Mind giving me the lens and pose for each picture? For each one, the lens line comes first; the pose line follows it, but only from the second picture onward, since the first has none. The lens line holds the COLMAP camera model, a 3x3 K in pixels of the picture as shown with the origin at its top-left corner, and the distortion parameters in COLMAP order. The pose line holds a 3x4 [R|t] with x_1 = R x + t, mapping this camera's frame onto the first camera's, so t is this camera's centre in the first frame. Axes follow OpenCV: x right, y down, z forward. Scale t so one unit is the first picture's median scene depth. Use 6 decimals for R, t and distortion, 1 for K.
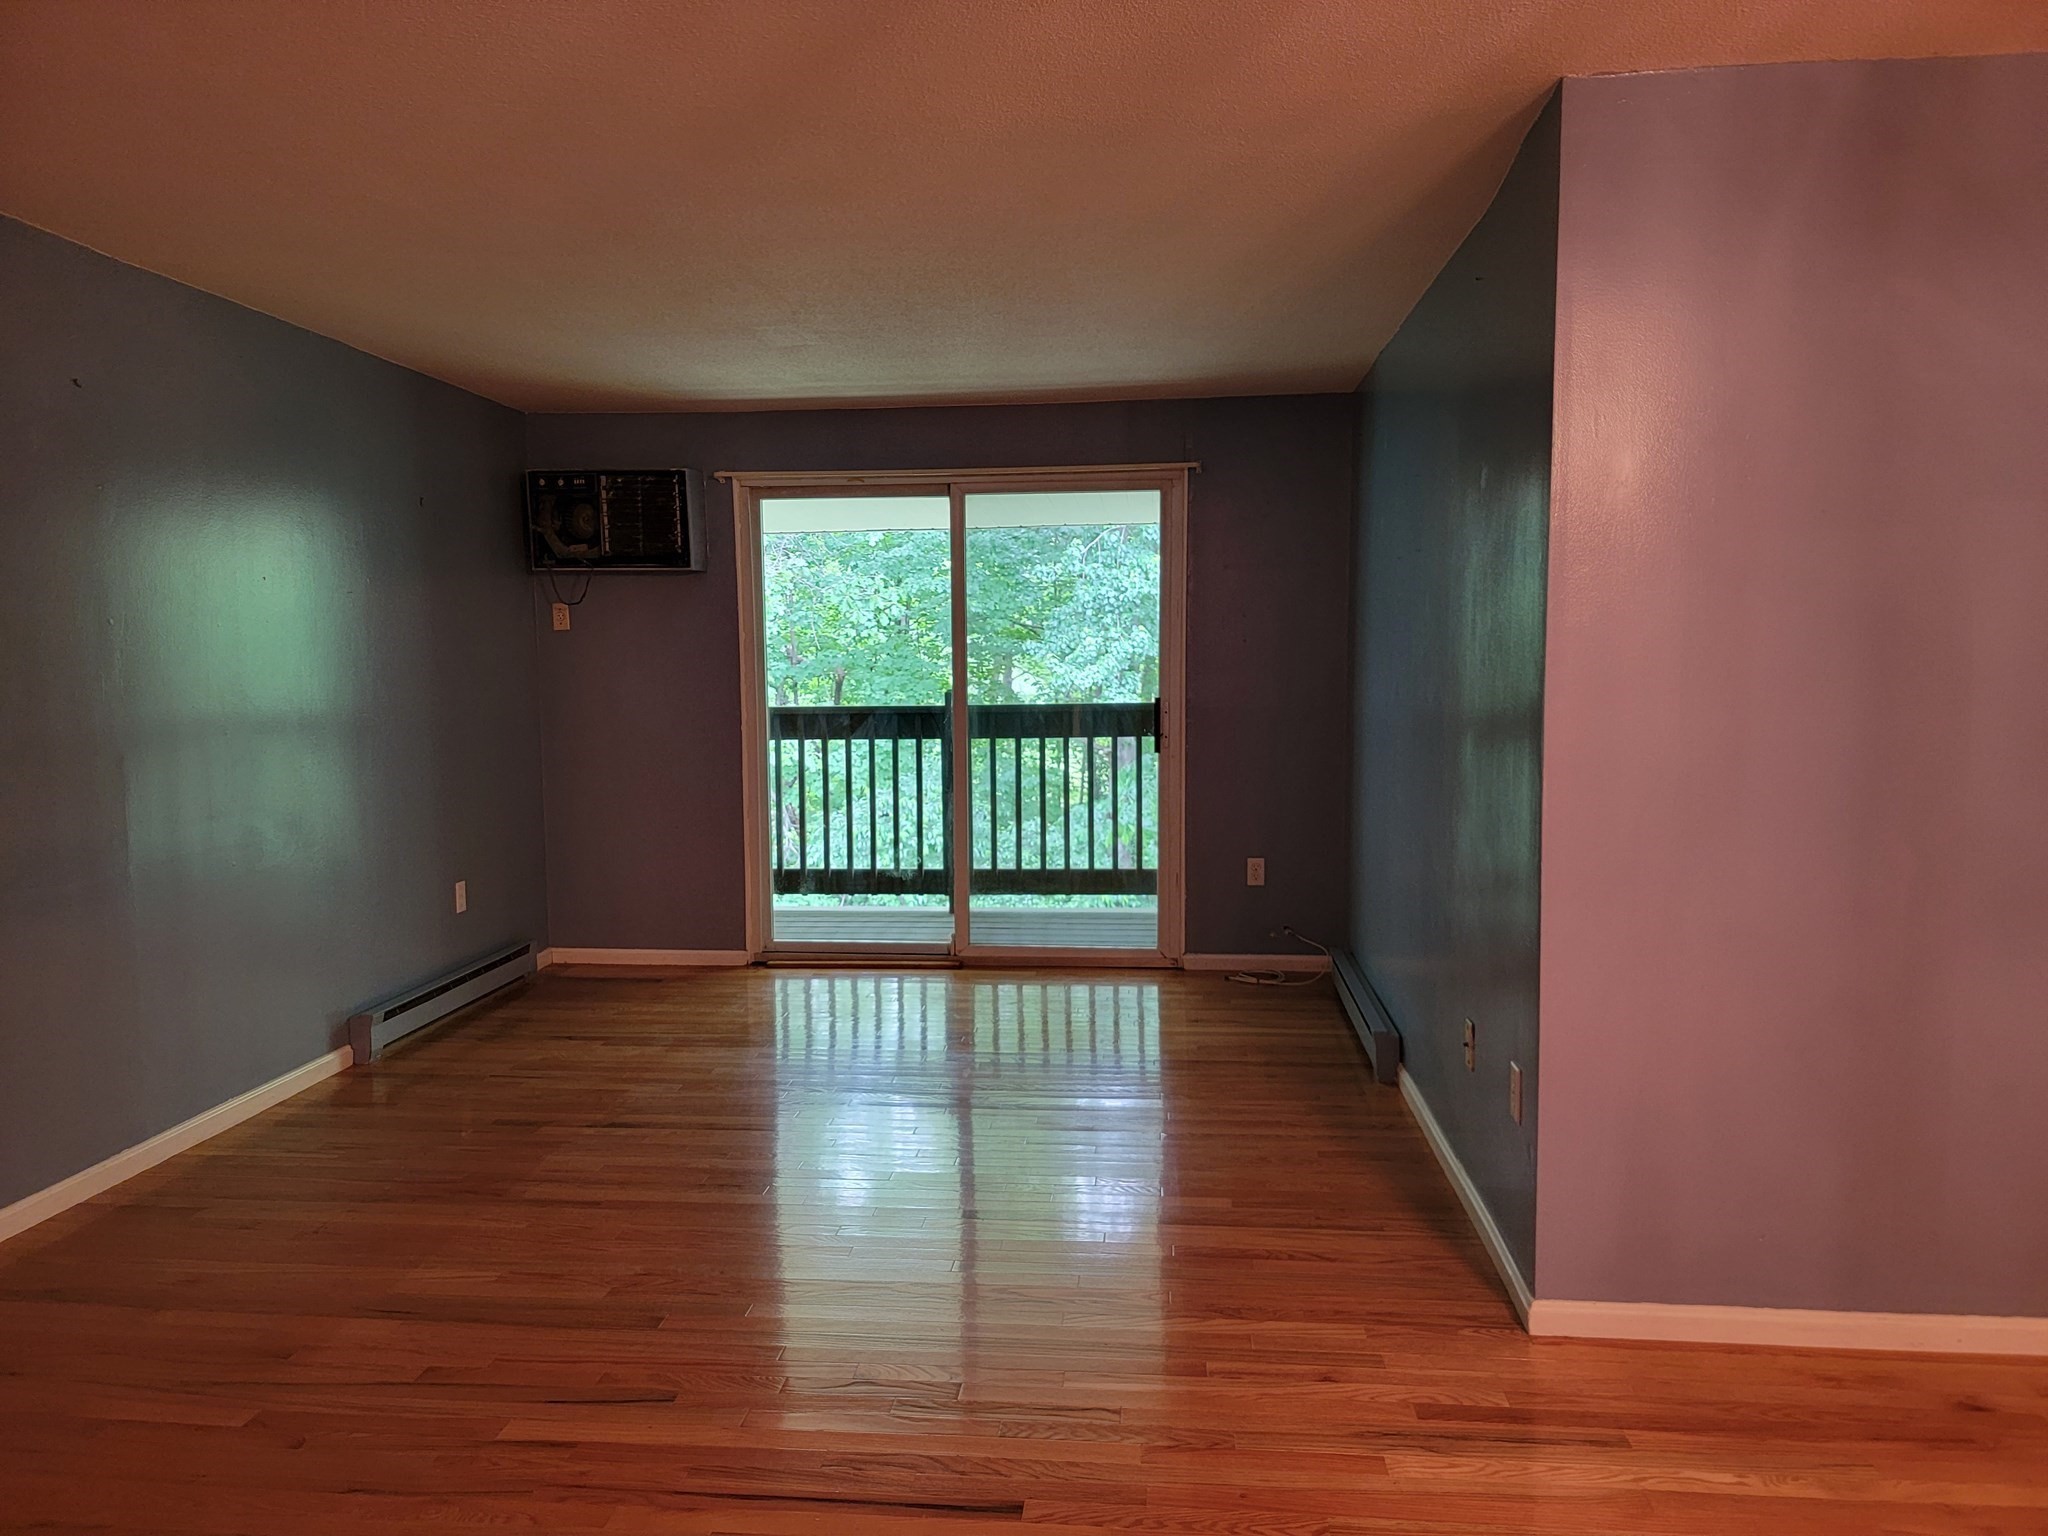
lens RADIAL K [[1410.8, 0, 1024.0], [0, 1410.8, 768.0], [0, 0, 1]] dist [0.005366, 0.000231]
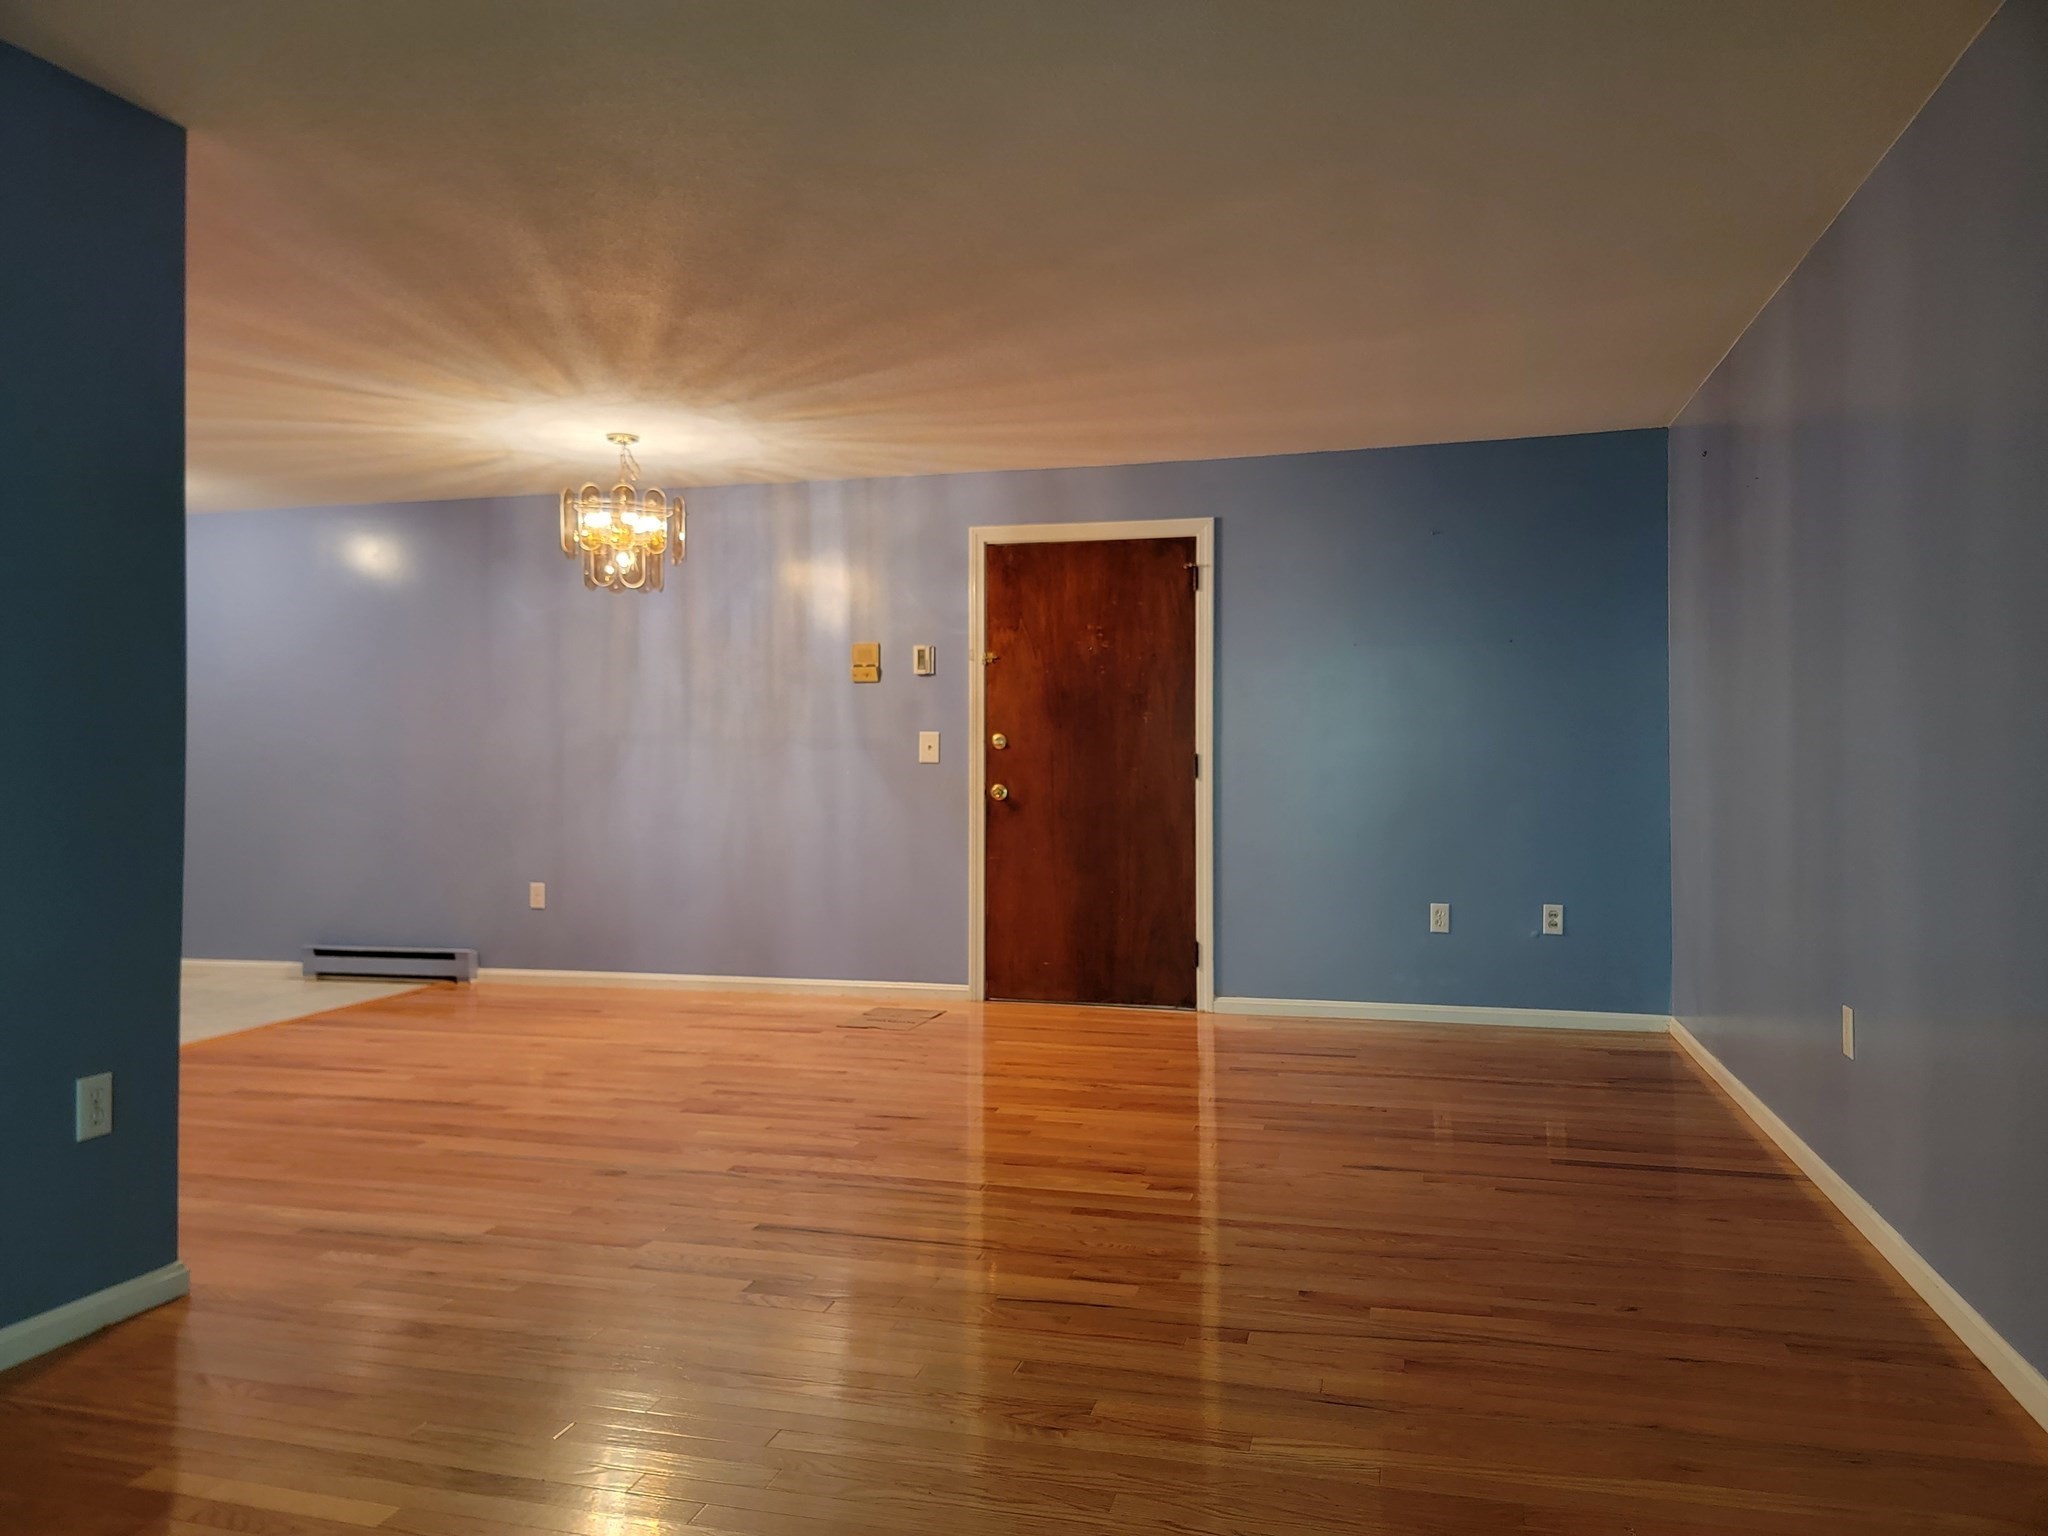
lens RADIAL K [[1410.8, 0, 1024.0], [0, 1410.8, 768.0], [0, 0, 1]] dist [0.005366, 0.000231]
pose [[-0.985903, 0.003713, 0.167279, -0.463868], [0.014788, 0.997775, 0.065013, -0.040059], [-0.166666, 0.066570, -0.983764, 2.092014]]
